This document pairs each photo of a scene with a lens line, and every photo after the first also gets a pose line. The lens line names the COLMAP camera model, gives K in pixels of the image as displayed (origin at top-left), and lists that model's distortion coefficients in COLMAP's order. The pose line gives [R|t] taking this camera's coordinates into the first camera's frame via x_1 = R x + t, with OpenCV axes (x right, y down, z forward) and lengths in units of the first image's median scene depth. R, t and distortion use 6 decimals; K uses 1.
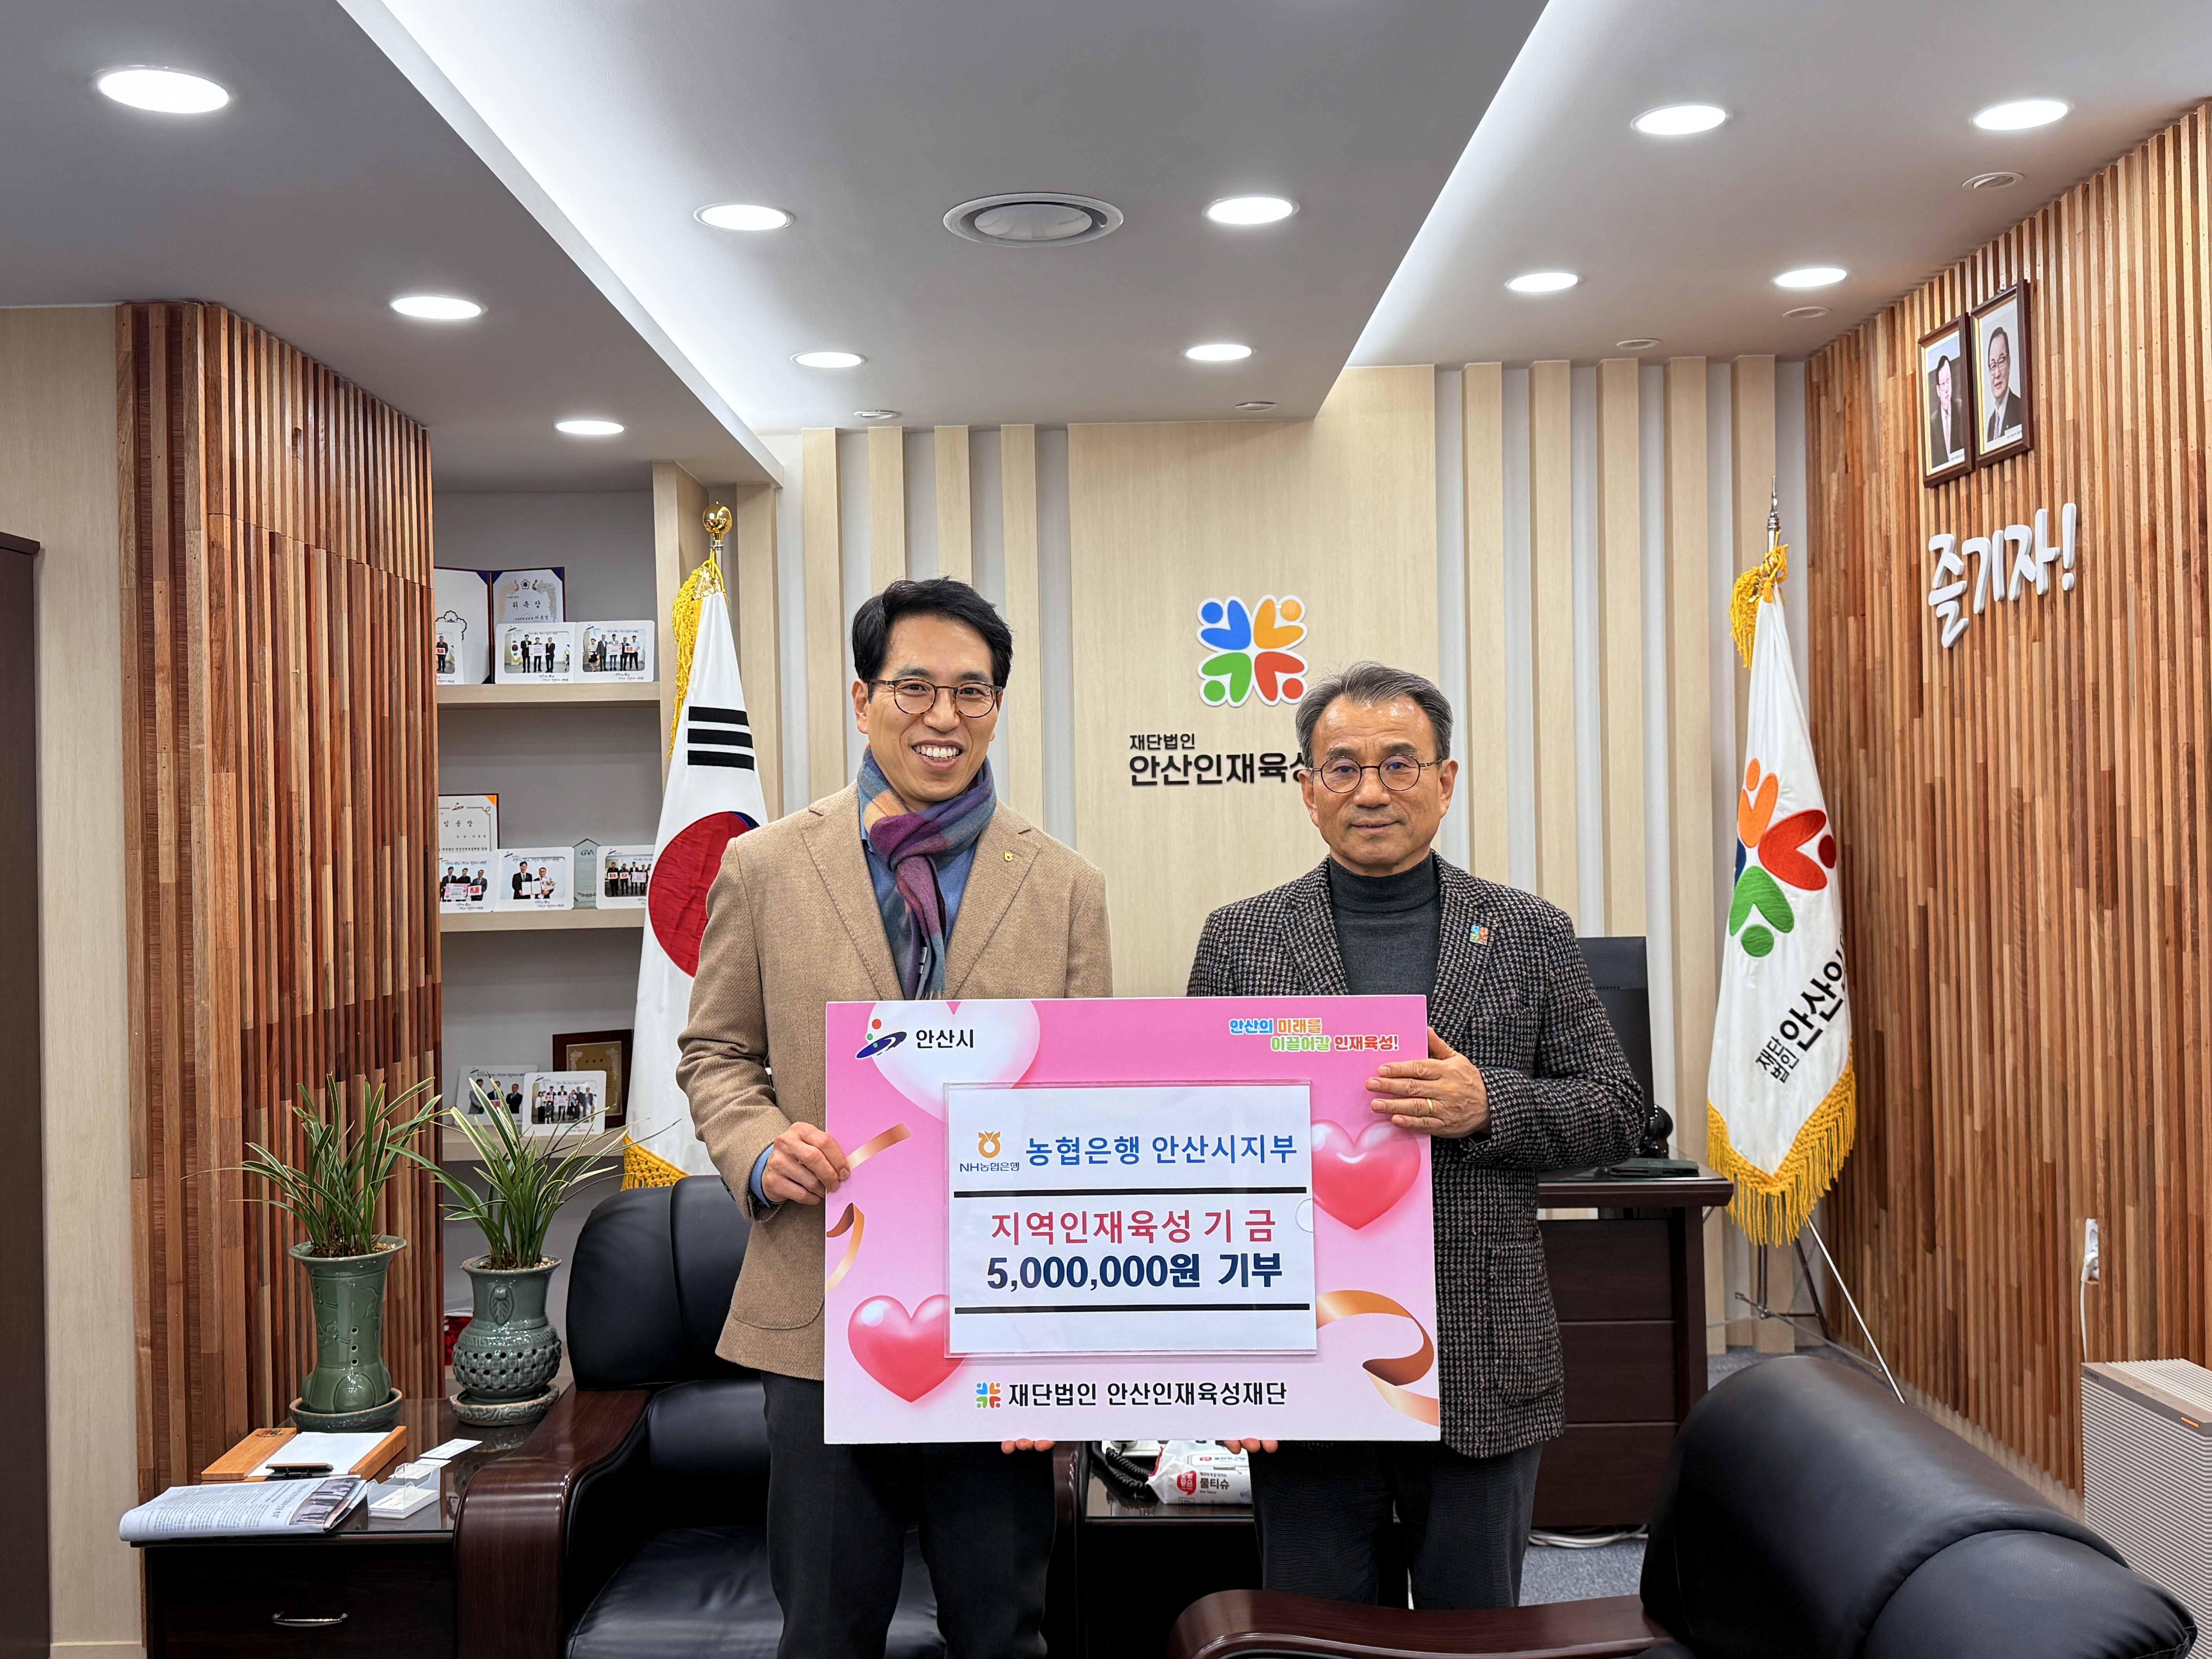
lens RADIAL K [[2179.4, 0, 1095.5], [0, 2179.4, 830.1], [0, 0, 1]] dist [0.206495, -0.466788]
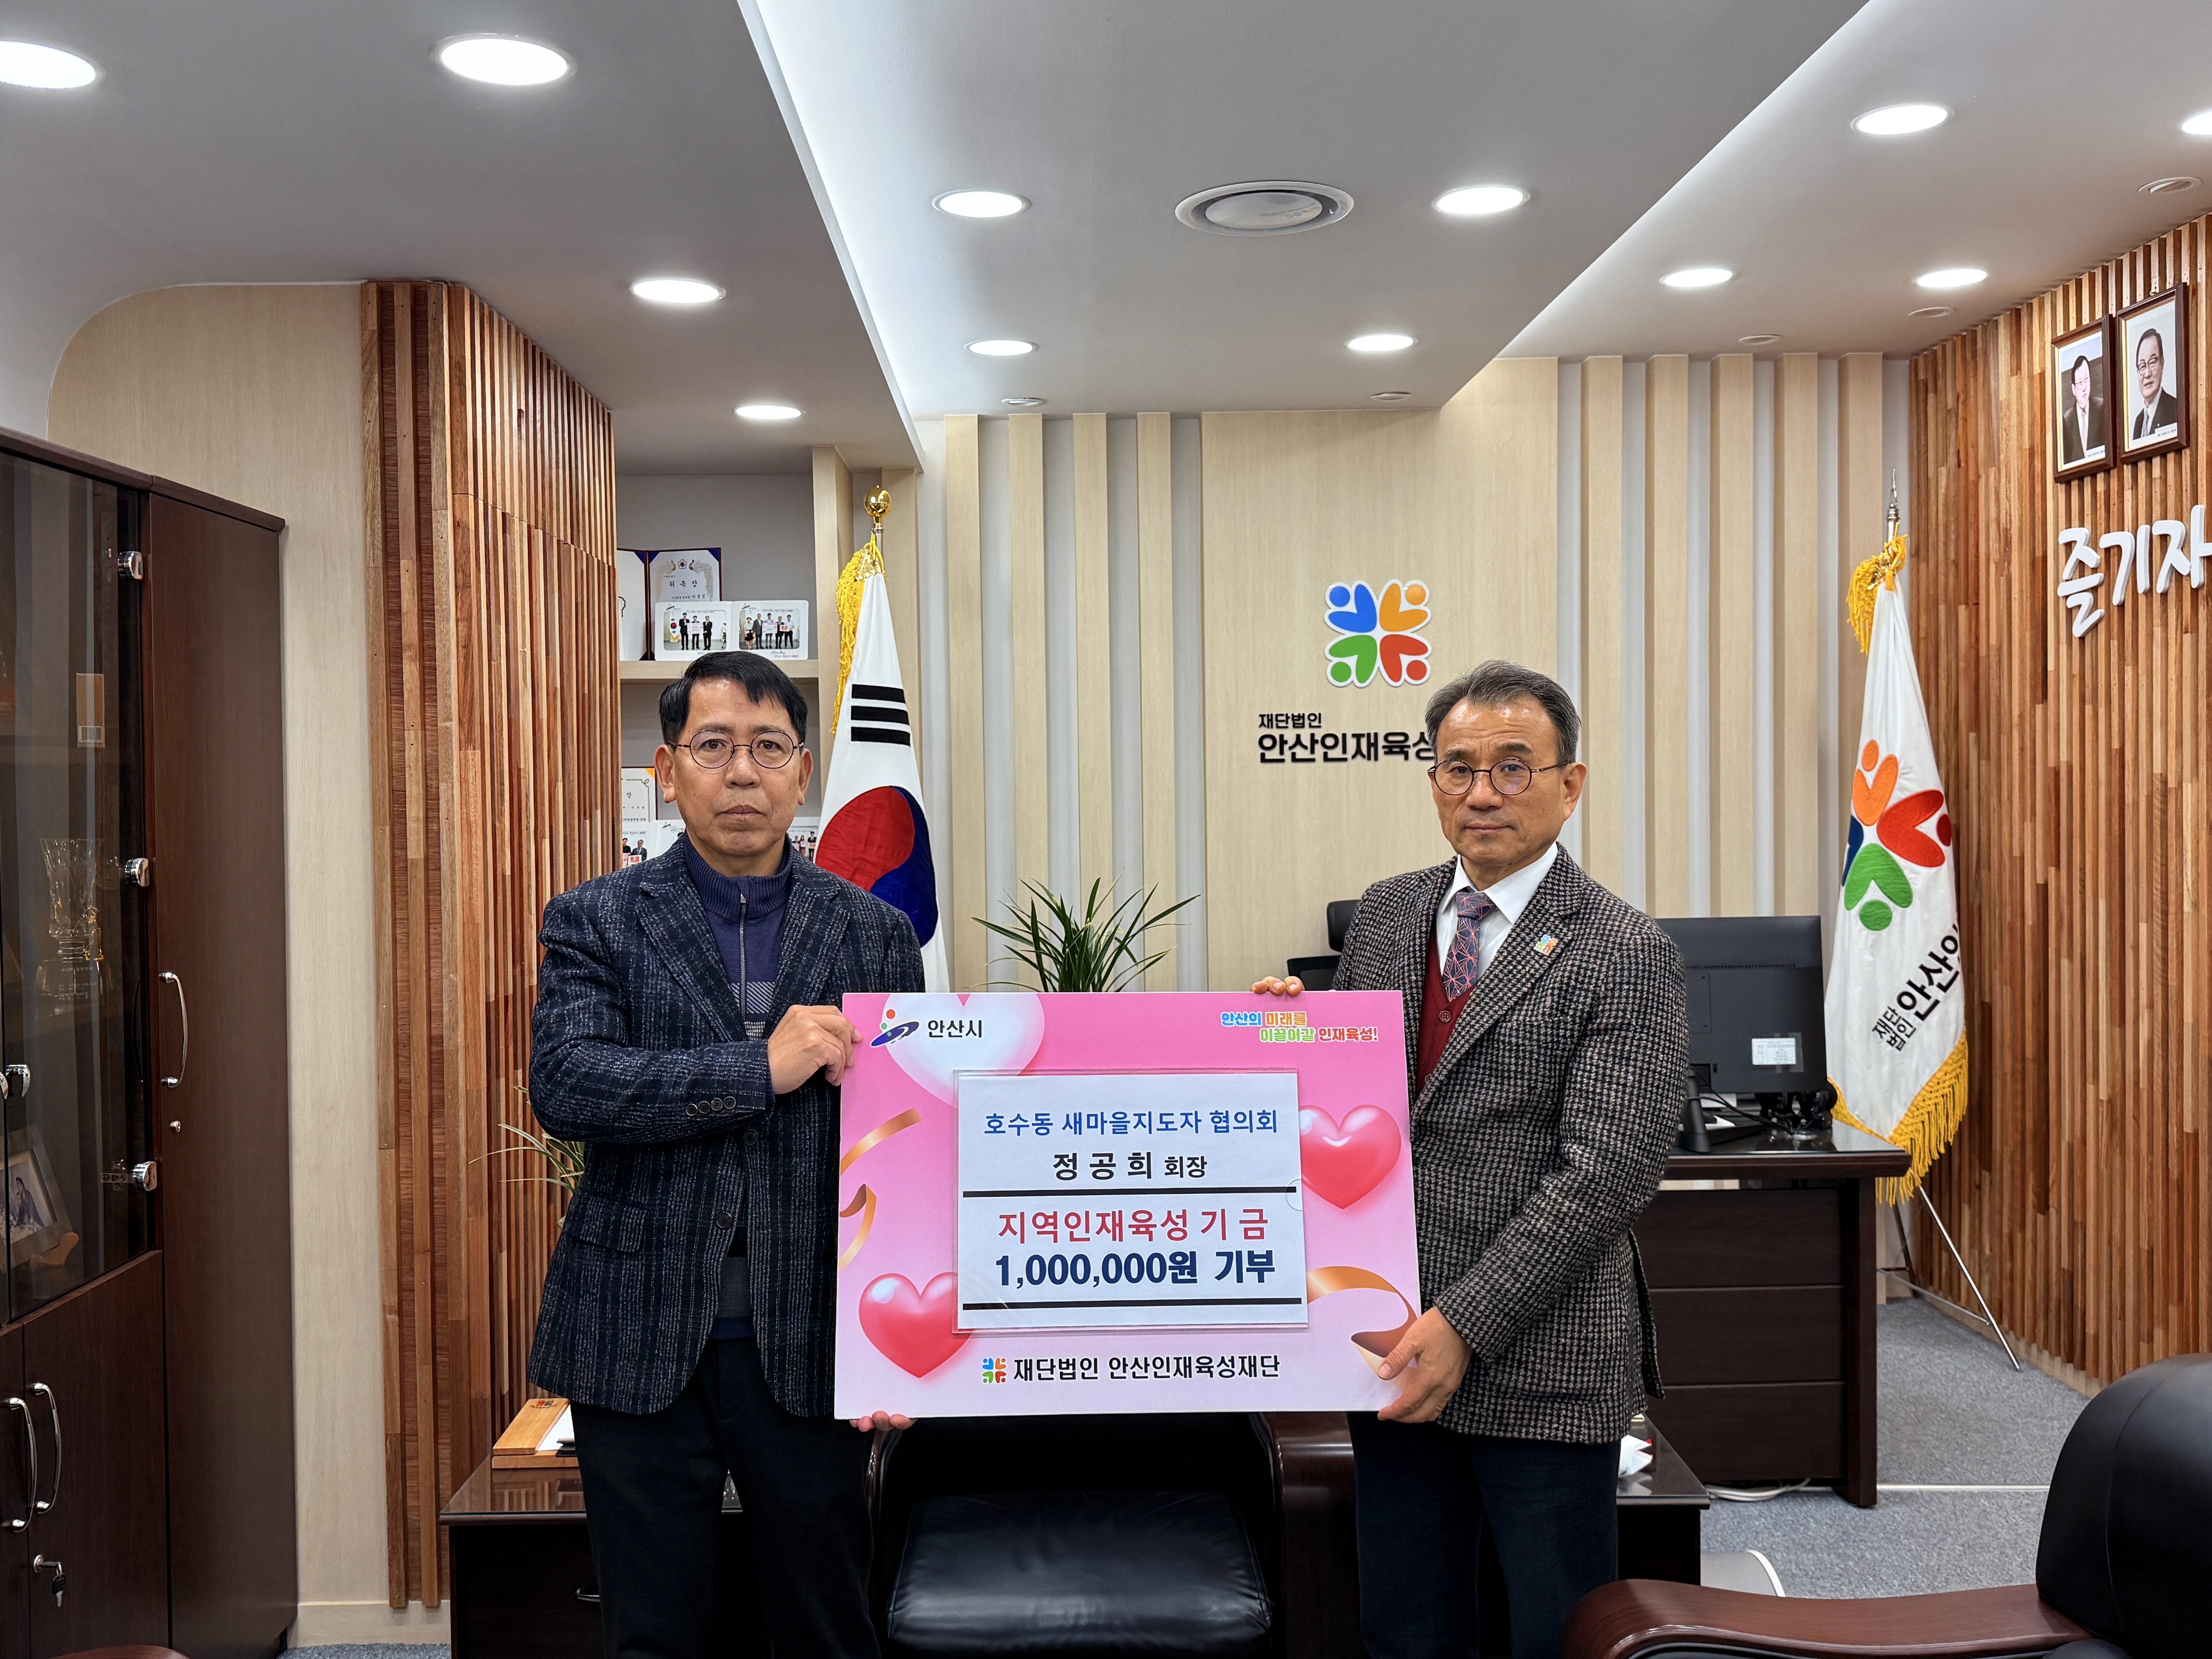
lens RADIAL K [[2013.7, 0, 1098.3], [0, 2013.7, 838.2], [0, 0, 1]] dist [0.190663, -0.418809]
pose [[0.999679, 0.005829, 0.024643, -0.094992], [-0.006388, 0.999722, 0.022680, -0.006414], [-0.024504, -0.022830, 0.999439, 0.044297]]
